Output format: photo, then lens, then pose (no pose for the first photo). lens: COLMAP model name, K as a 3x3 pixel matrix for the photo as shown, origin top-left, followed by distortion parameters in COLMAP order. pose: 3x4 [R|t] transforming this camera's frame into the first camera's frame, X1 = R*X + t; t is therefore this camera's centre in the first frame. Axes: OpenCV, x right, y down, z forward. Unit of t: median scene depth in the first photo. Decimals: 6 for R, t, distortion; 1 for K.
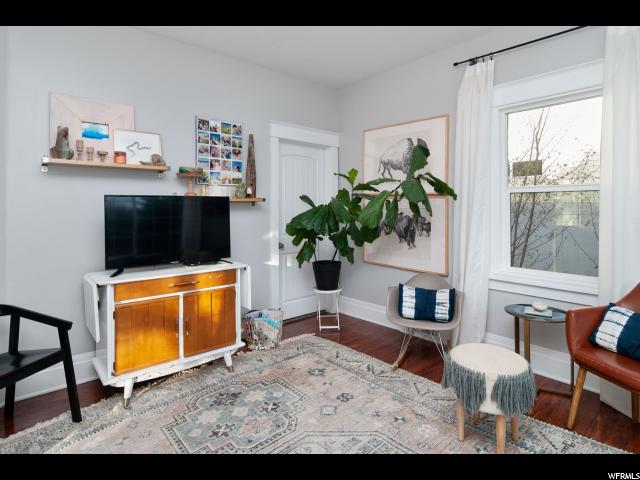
lens RADIAL K [[351.8, 0, 322.8], [0, 351.8, 210.8], [0, 0, 1]] dist [0.004137, 0.000719]
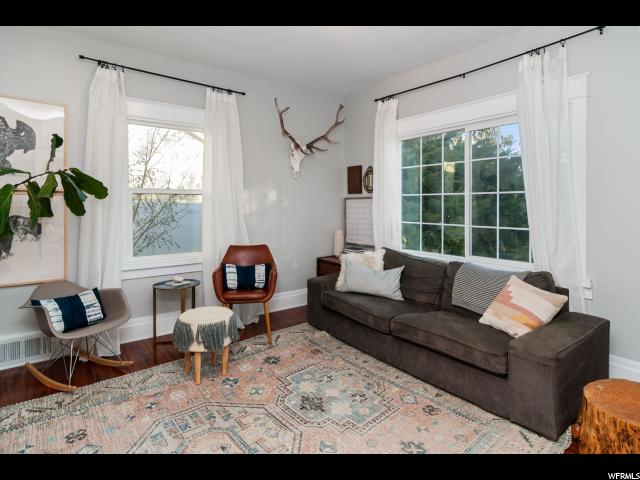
lens RADIAL K [[351.8, 0, 322.8], [0, 351.8, 210.8], [0, 0, 1]] dist [0.004137, 0.000719]
pose [[0.073624, -0.013957, 0.997188, -0.634250], [0.003606, 0.999899, 0.013729, -0.008456], [-0.997280, 0.002585, 0.073667, 0.318907]]
